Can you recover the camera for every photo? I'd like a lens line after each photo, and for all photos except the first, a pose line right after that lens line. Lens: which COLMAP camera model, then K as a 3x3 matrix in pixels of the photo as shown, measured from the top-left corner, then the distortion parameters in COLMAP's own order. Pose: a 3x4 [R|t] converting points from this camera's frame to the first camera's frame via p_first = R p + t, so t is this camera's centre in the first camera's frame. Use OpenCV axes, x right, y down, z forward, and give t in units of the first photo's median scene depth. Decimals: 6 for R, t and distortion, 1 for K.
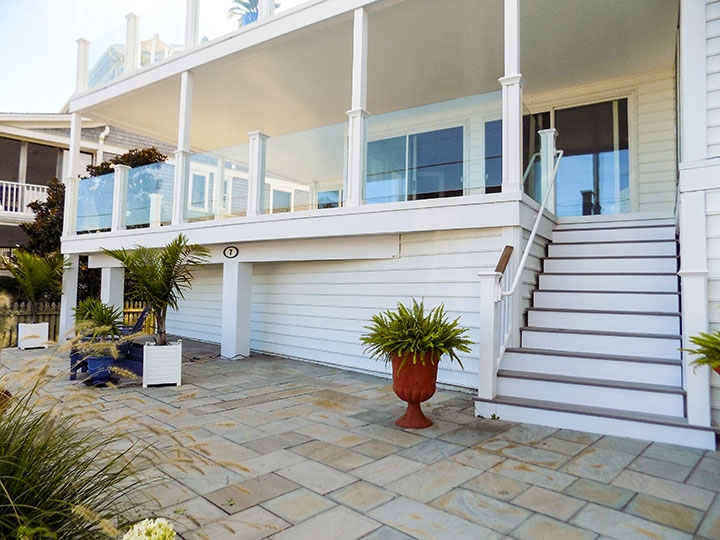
lens RADIAL K [[487.6, 0, 364.8], [0, 487.6, 268.5], [0, 0, 1]] dist [-0.077805, 0.081961]
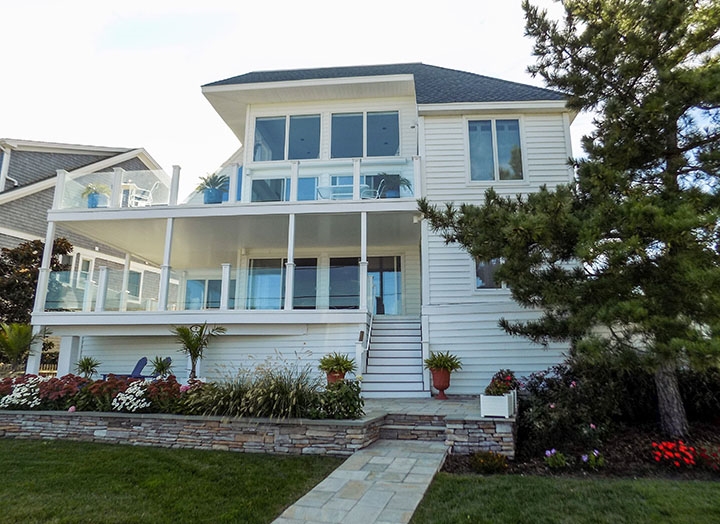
lens RADIAL K [[492.7, 0, 360.0], [0, 492.7, 262.0], [0, 0, 1]] dist [0.000419, 0.000293]
pose [[0.900789, 0.080169, 0.426792, -0.482957], [-0.012307, 0.987129, -0.159449, 0.003740], [-0.434082, 0.138377, 0.890182, -0.759235]]
